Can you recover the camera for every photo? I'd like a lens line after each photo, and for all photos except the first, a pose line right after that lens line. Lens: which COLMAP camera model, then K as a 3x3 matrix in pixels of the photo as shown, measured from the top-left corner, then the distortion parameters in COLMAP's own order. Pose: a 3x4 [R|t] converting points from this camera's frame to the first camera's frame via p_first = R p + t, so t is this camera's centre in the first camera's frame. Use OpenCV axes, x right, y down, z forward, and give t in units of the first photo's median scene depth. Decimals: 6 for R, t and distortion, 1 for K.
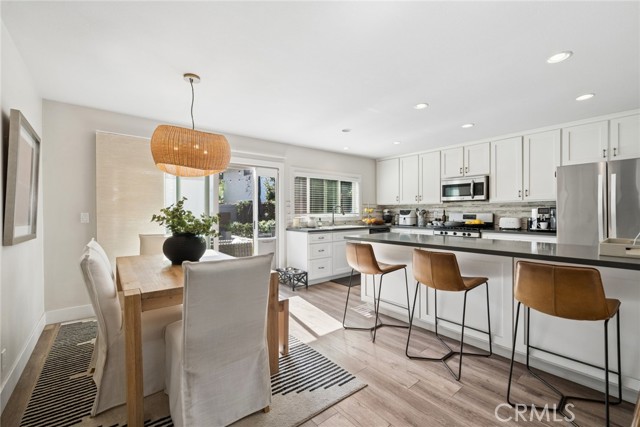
lens RADIAL K [[269.4, 0, 318.1], [0, 269.4, 213.3], [0, 0, 1]] dist [0.002217, 0.000090]
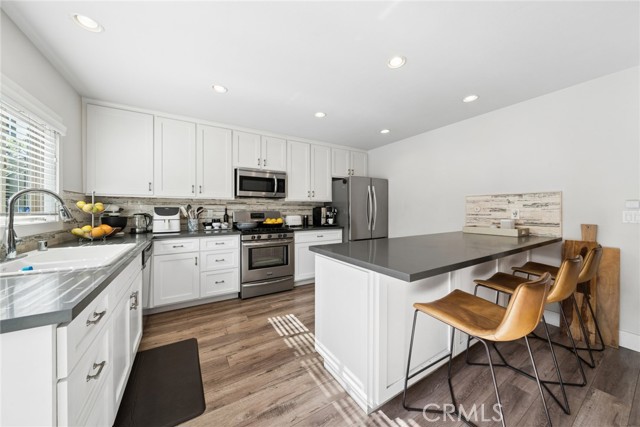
lens RADIAL K [[221.5, 0, 320.1], [0, 221.5, 210.4], [0, 0, 1]] dist [-0.000212, 0.000009]
pose [[0.116015, 0.002588, 0.993244, -0.132335], [0.006711, 0.999972, -0.003389, -0.000982], [-0.993225, 0.007058, 0.115994, 0.662451]]
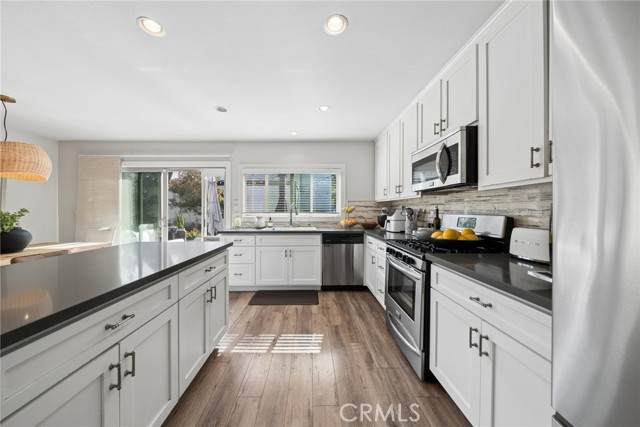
lens RADIAL K [[221.5, 0, 309.8], [0, 221.5, 211.5], [0, 0, 1]] dist [-0.000212, 0.000009]
pose [[0.789828, 0.005249, -0.613305, 0.544043], [-0.006508, 0.999979, 0.000177, -0.004442], [0.613293, 0.003852, 0.789846, 0.488506]]
